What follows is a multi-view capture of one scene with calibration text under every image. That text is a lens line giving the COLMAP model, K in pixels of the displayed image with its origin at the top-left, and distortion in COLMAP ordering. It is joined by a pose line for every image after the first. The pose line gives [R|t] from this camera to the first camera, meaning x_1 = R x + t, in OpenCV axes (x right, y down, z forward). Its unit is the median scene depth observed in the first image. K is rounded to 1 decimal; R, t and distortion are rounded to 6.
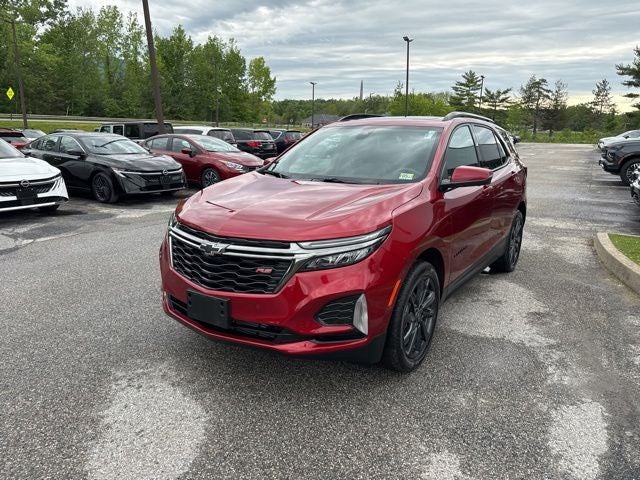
lens RADIAL K [[451.8, 0, 326.8], [0, 451.8, 240.1], [0, 0, 1]] dist [0.034036, -0.039535]
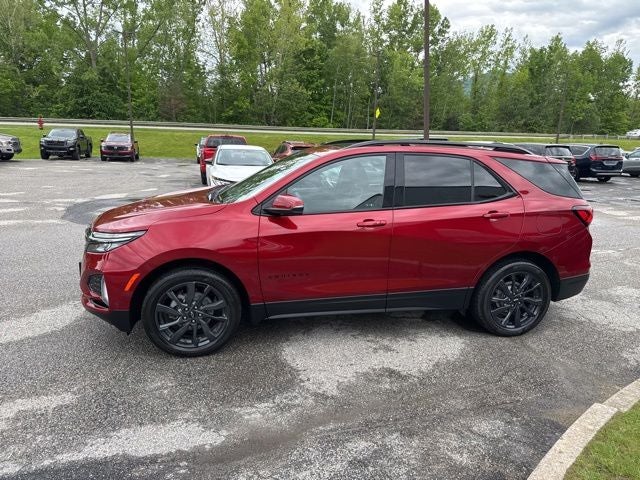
lens RADIAL K [[451.8, 0, 325.7], [0, 451.8, 240.8], [0, 0, 1]] dist [0.034036, -0.039535]
pose [[0.719967, 0.158491, -0.675669, 0.117678], [-0.174269, 0.983667, 0.045043, -0.013023], [0.671773, 0.085319, 0.735828, 0.033092]]
